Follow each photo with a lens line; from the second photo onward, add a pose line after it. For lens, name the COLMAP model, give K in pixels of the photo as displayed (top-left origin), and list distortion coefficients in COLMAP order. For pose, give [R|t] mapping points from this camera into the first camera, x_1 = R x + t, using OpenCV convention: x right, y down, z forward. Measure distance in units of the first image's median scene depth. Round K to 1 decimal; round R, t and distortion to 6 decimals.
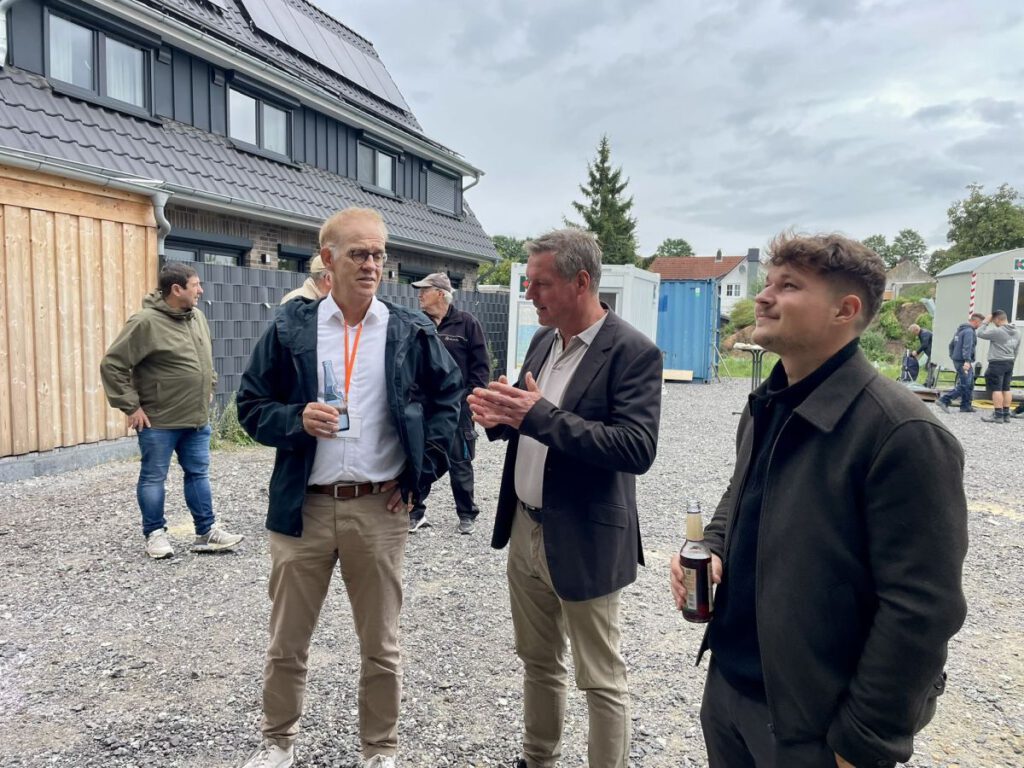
lens RADIAL K [[775.9, 0, 512.8], [0, 775.9, 383.5], [0, 0, 1]] dist [0.059909, -0.078706]
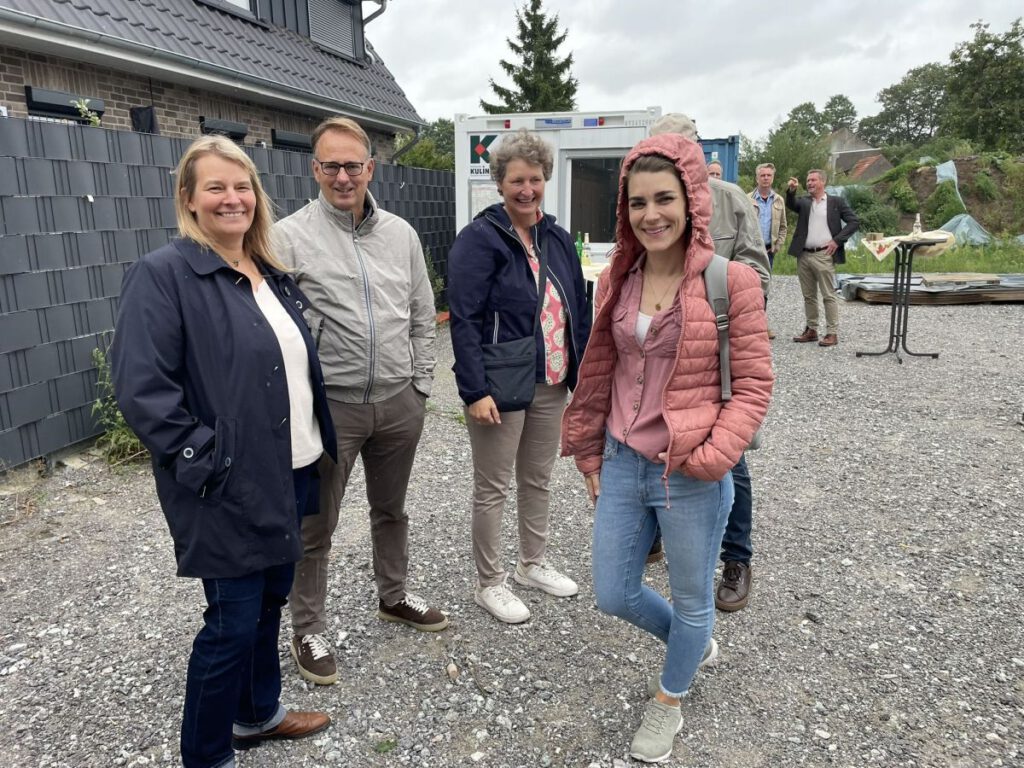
lens RADIAL K [[775.9, 0, 510.2], [0, 775.9, 380.9], [0, 0, 1]] dist [0.059909, -0.078706]
pose [[0.993787, -0.064643, 0.090596, -0.009903], [0.051750, 0.989071, 0.138063, -0.011984], [-0.098531, -0.132517, 0.986271, 0.138558]]
